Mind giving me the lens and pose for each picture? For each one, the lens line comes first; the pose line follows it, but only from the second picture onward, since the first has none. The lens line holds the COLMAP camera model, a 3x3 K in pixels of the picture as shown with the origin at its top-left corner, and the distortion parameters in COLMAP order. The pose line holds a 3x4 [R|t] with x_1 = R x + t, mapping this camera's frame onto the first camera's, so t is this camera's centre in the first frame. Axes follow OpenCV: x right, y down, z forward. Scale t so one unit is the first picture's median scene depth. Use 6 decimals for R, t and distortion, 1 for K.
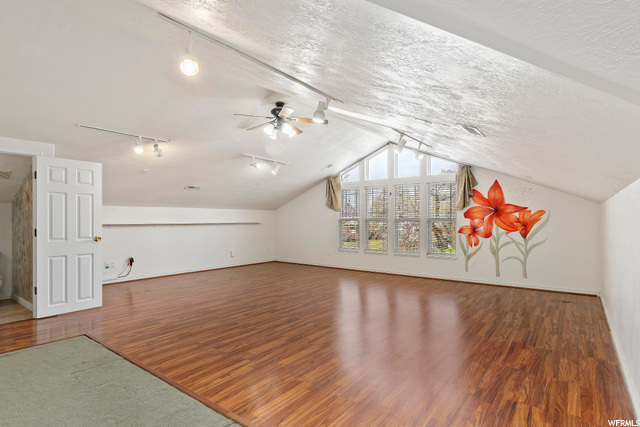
lens RADIAL K [[337.1, 0, 317.5], [0, 337.1, 214.8], [0, 0, 1]] dist [0.003883, -0.000410]
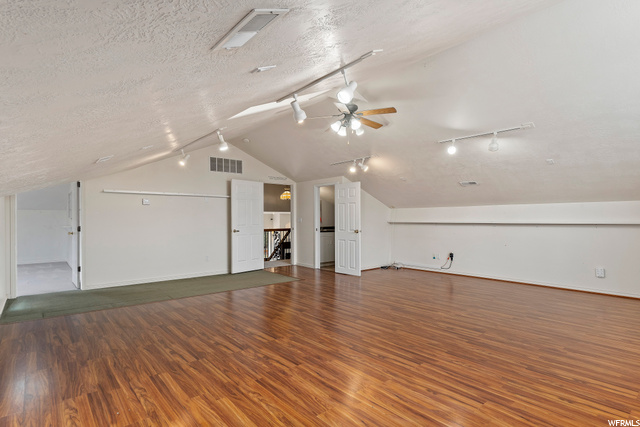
lens RADIAL K [[337.1, 0, 317.5], [0, 337.1, 214.8], [0, 0, 1]] dist [0.003883, -0.000410]
pose [[-0.220895, -0.011726, -0.975227, 0.859536], [0.012392, 0.999813, -0.014828, 0.017860], [0.975219, -0.015361, -0.220708, 1.137014]]
